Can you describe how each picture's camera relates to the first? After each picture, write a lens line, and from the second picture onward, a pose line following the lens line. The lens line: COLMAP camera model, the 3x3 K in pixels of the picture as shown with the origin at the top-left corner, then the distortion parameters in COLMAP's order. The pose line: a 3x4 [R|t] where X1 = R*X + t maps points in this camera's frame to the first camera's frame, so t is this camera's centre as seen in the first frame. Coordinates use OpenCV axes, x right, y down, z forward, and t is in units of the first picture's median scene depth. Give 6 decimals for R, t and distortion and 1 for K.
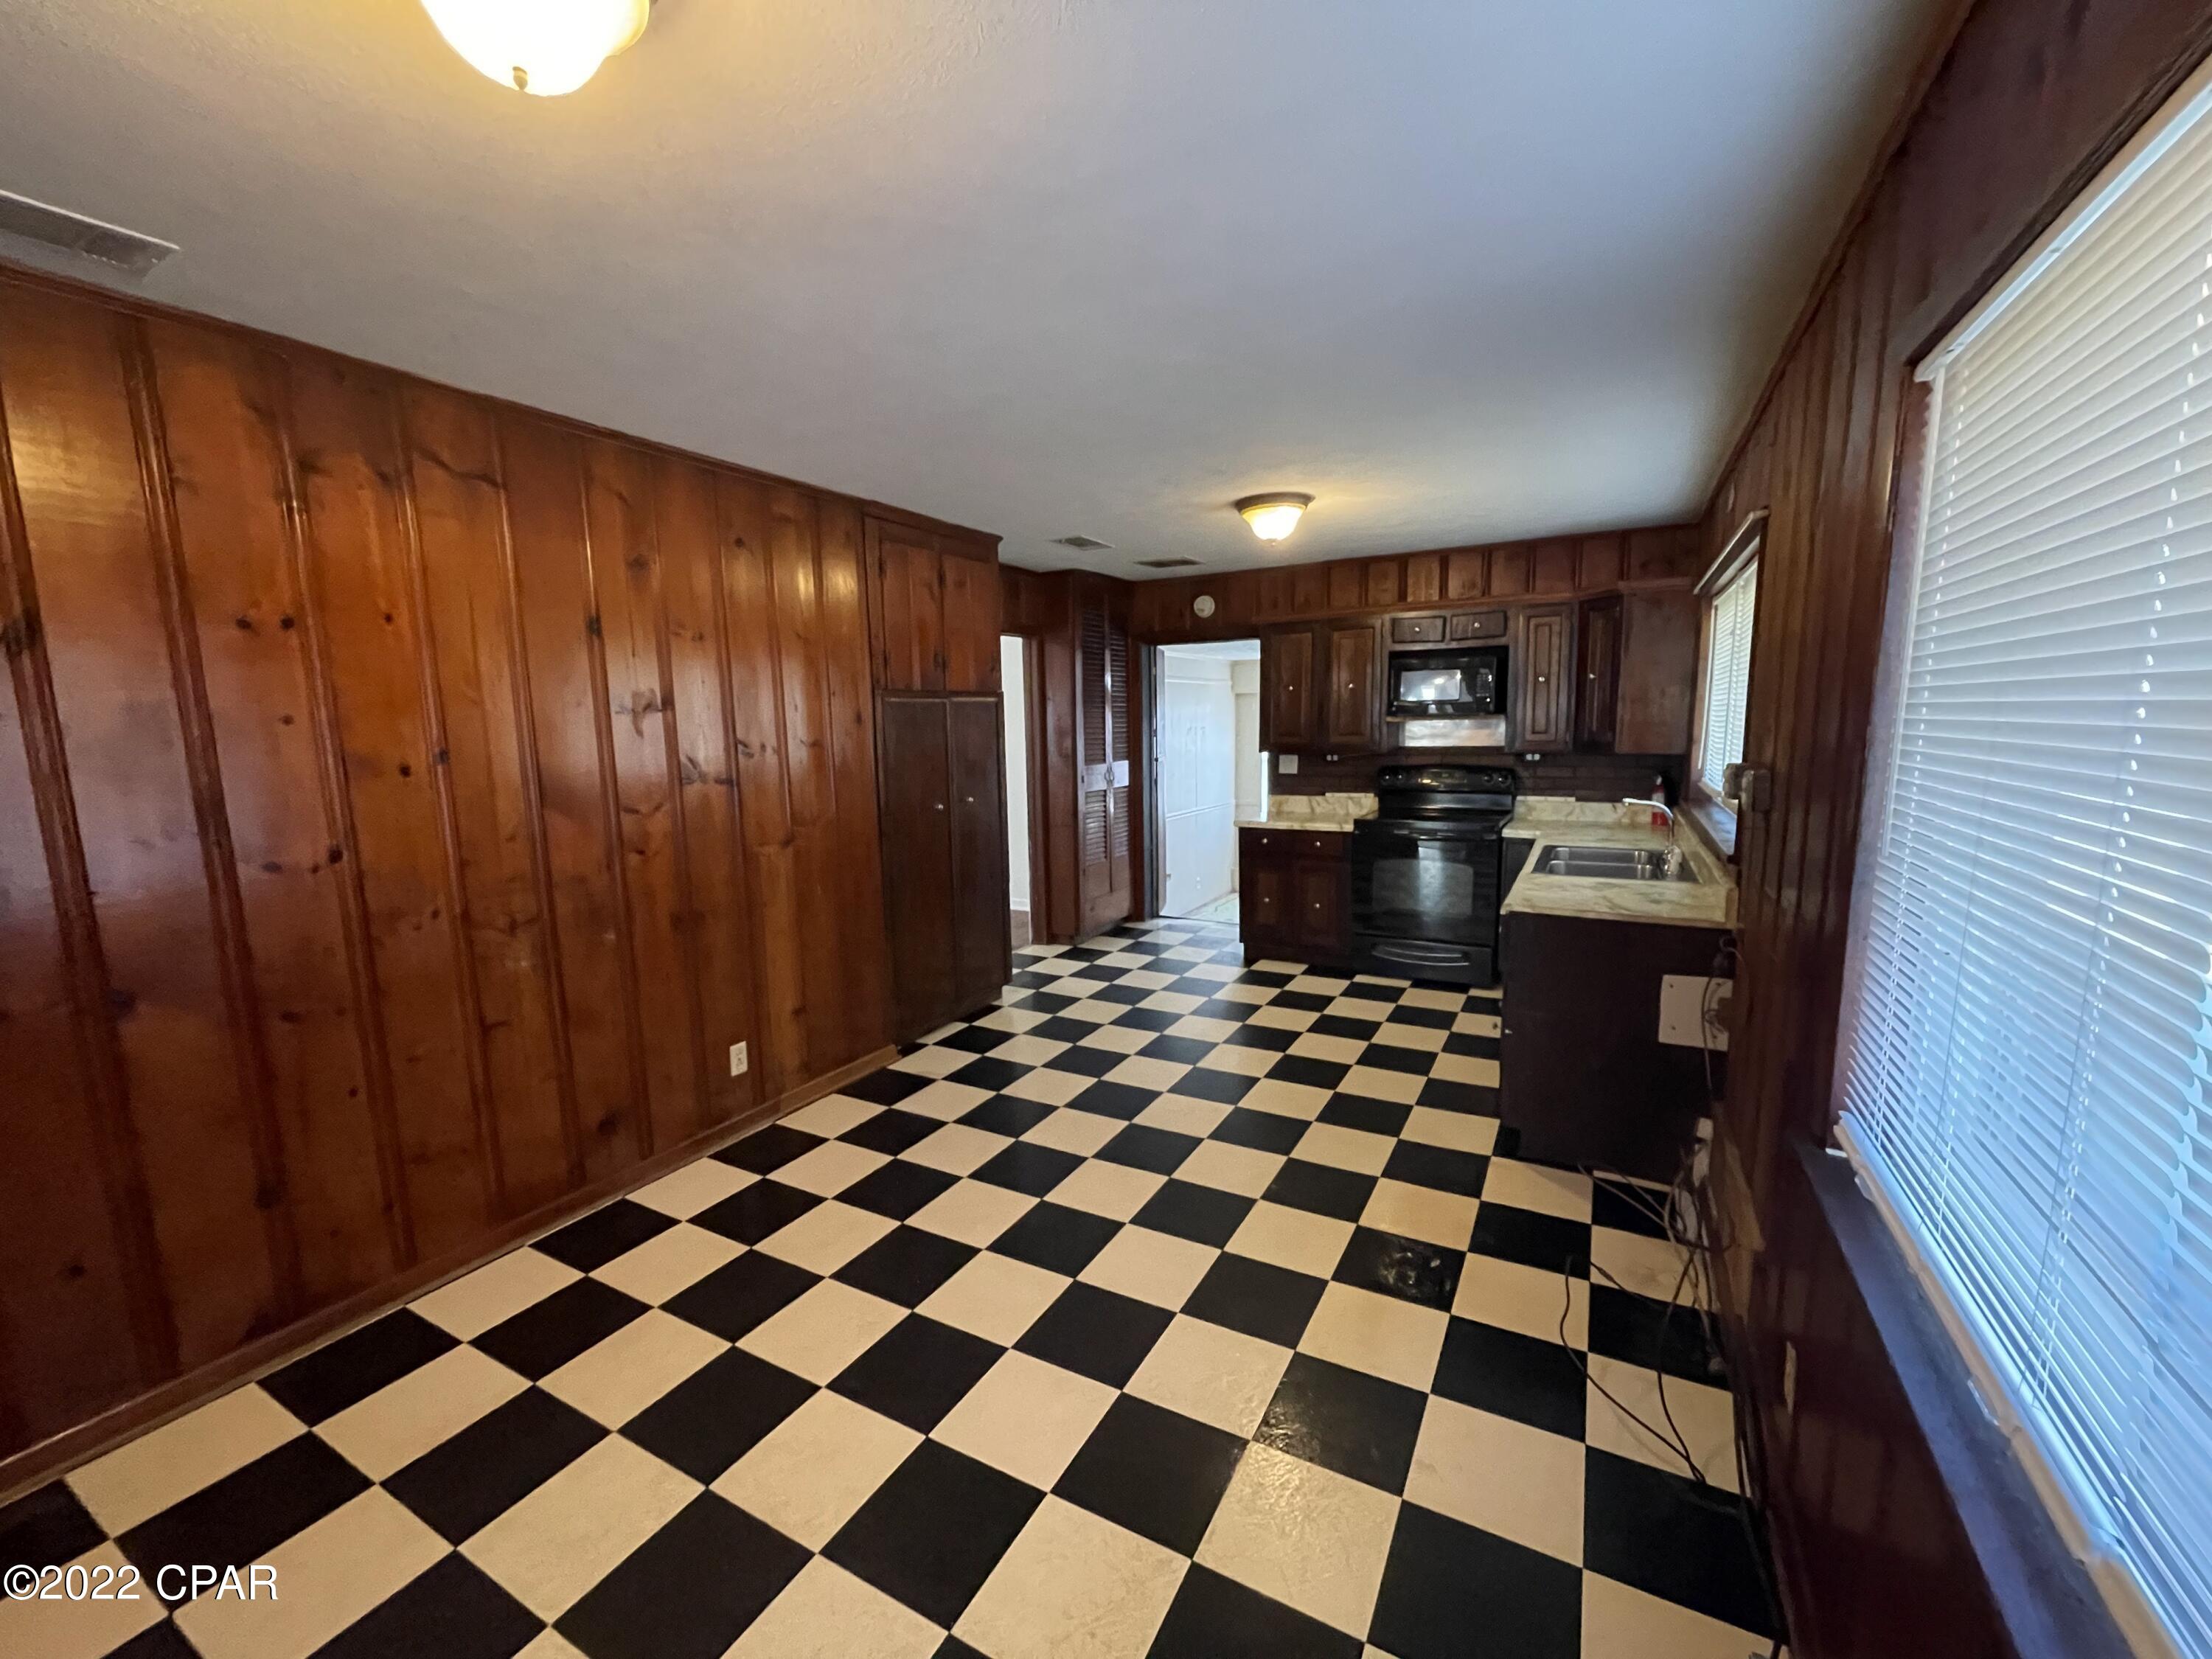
lens RADIAL K [[889.5, 0, 1102.7], [0, 889.5, 845.4], [0, 0, 1]] dist [-0.000519, -0.000440]
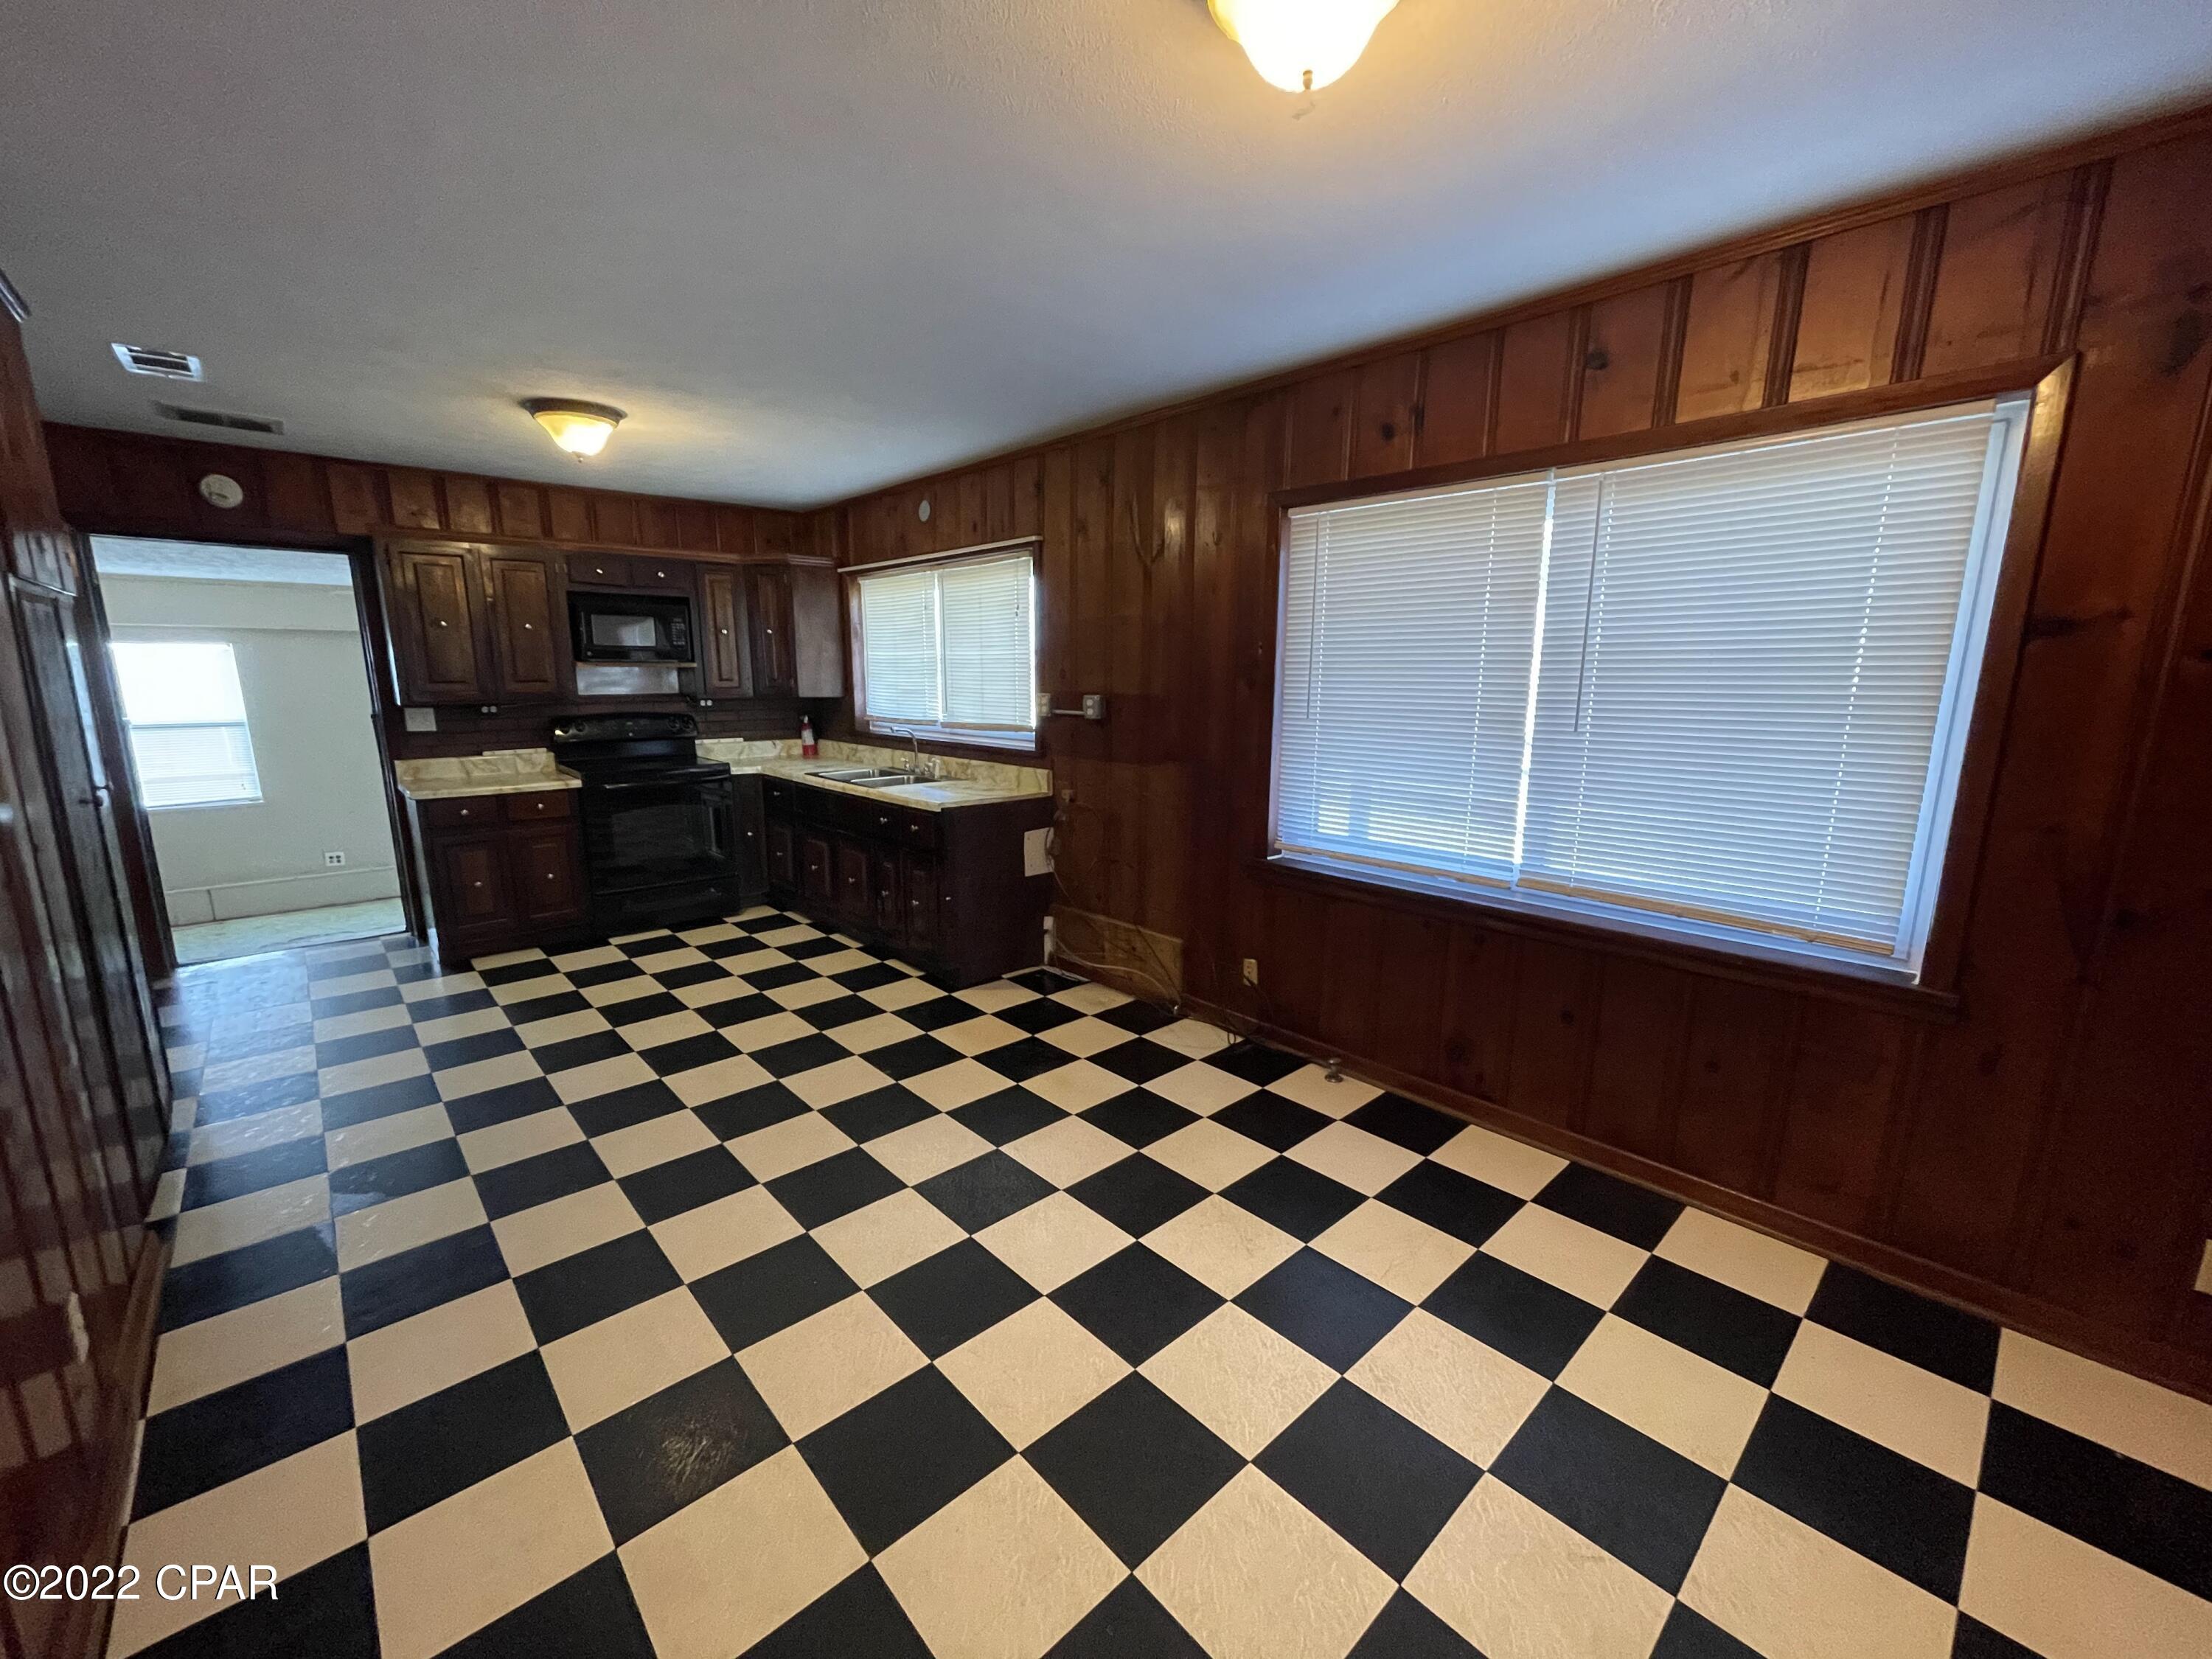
lens RADIAL K [[895.5, 0, 1100.7], [0, 895.5, 844.6], [0, 0, 1]] dist [0.001442, 0.000659]
pose [[0.327082, -0.163015, 0.930830, -0.437783], [0.125386, 0.983786, 0.128230, -0.009370], [-0.936641, 0.074771, 0.342218, 0.194769]]
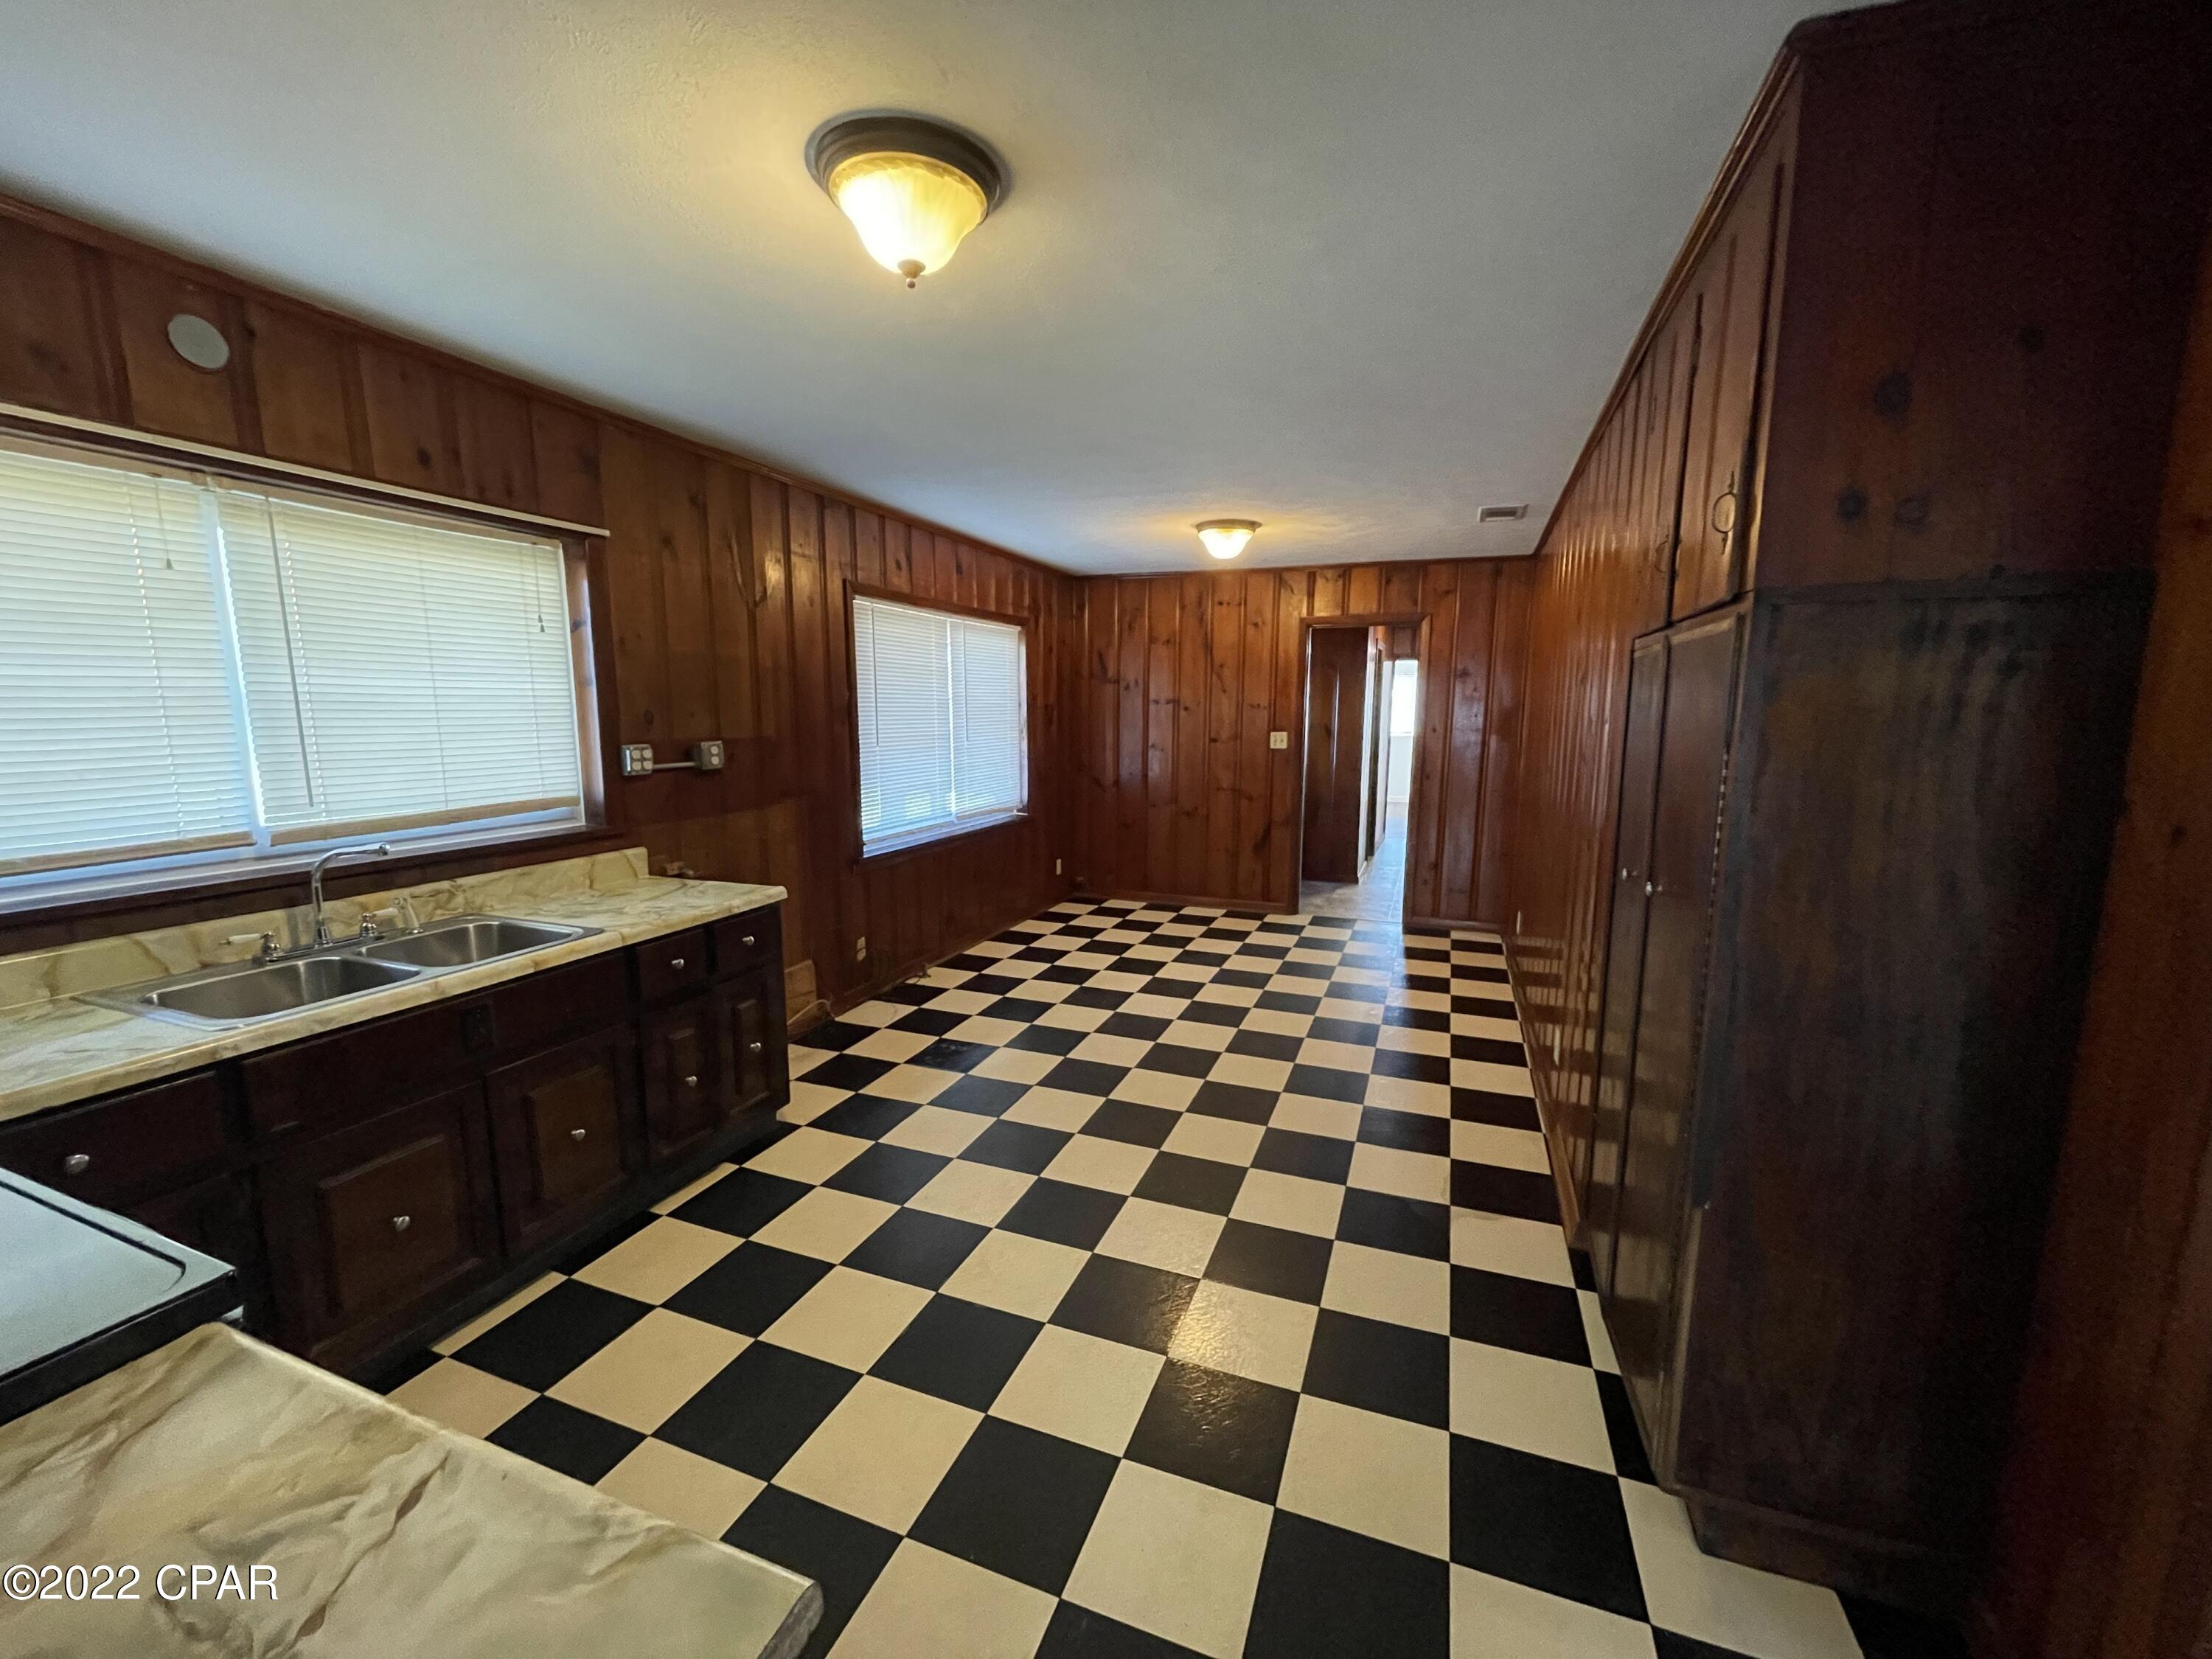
lens RADIAL K [[895.5, 0, 1100.7], [0, 895.5, 844.6], [0, 0, 1]] dist [0.001442, 0.000659]
pose [[-0.991451, 0.034392, -0.125865, 0.135934], [-0.003870, 0.956461, 0.291833, -0.172729], [0.130422, 0.289826, -0.948152, 1.223264]]
